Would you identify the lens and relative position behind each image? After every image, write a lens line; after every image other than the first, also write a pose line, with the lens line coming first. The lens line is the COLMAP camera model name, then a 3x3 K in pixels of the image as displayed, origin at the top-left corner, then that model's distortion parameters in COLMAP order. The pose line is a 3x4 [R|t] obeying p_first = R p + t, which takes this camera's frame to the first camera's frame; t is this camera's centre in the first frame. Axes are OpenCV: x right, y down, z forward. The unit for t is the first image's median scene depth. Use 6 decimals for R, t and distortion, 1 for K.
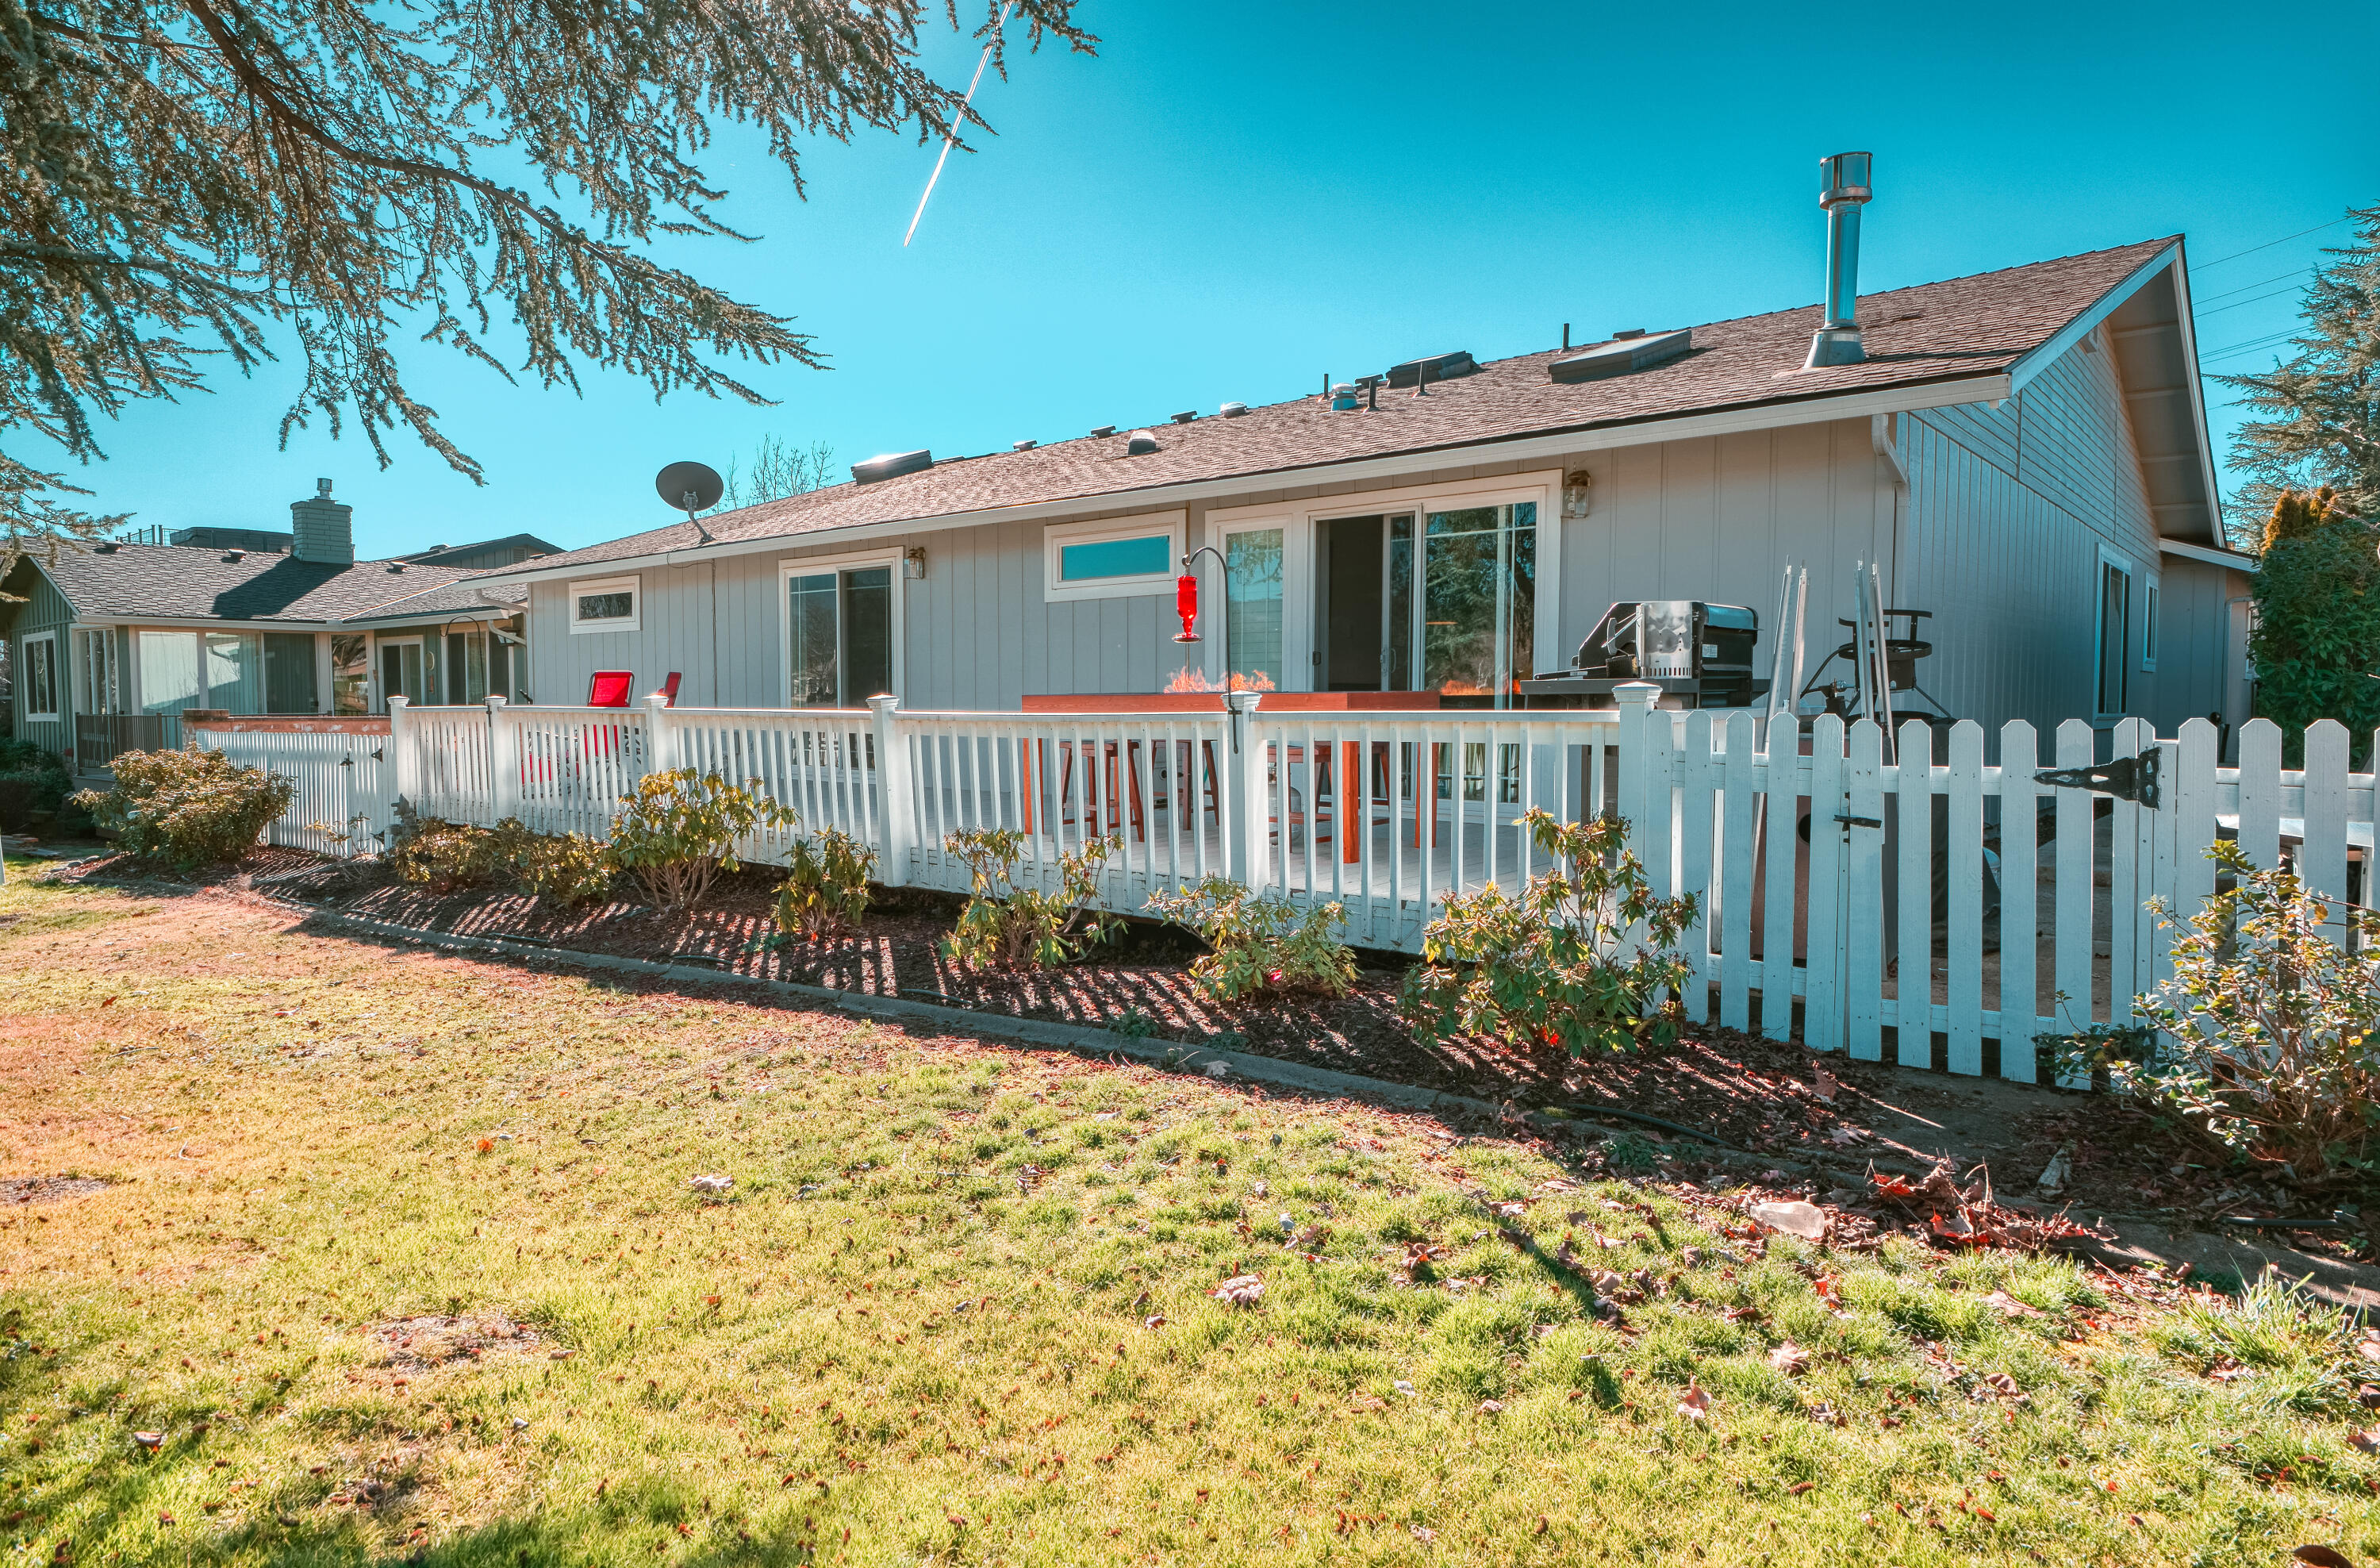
lens RADIAL K [[1409.8, 0, 1190.0], [0, 1409.8, 784.0], [0, 0, 1]] dist [0.003762, 0.001876]
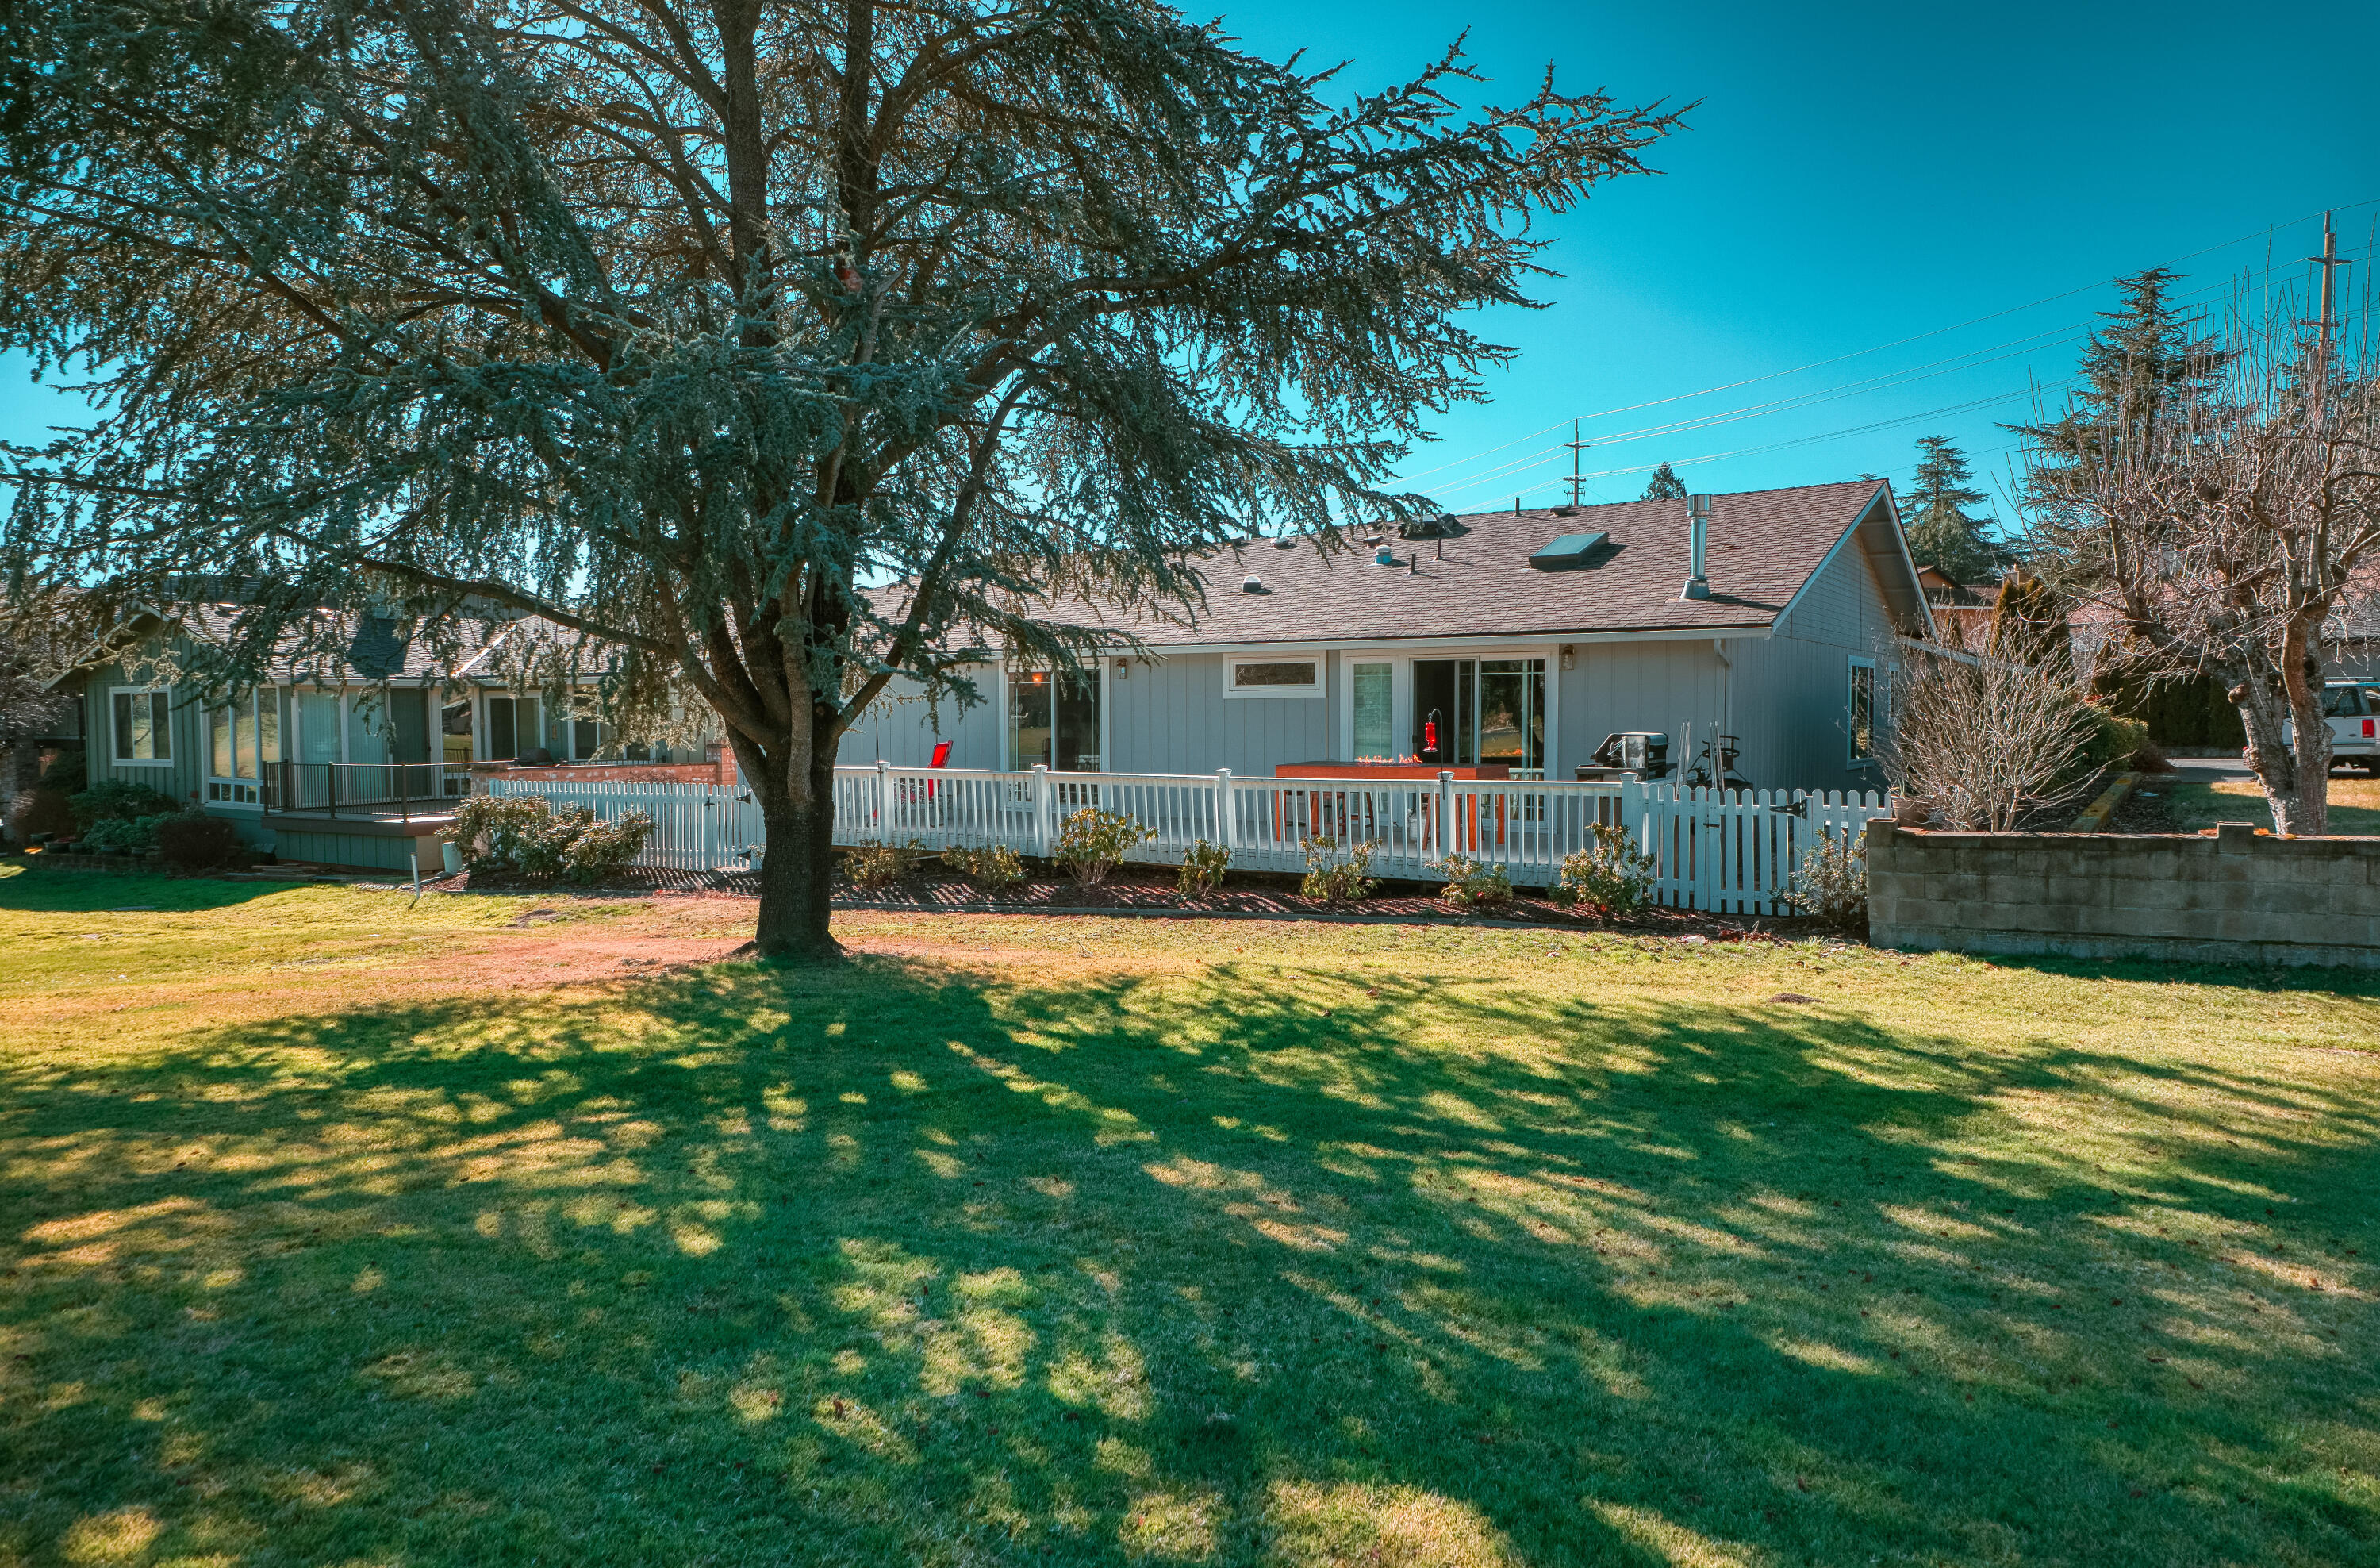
lens RADIAL K [[1570.7, 0, 1190.0], [0, 1570.7, 784.0], [0, 0, 1]] dist [-0.003316, -0.001339]
pose [[0.992180, -0.009603, 0.124449, -0.751869], [0.011309, 0.999851, -0.013013, -0.020726], [-0.124306, 0.014319, 0.992141, -1.568556]]
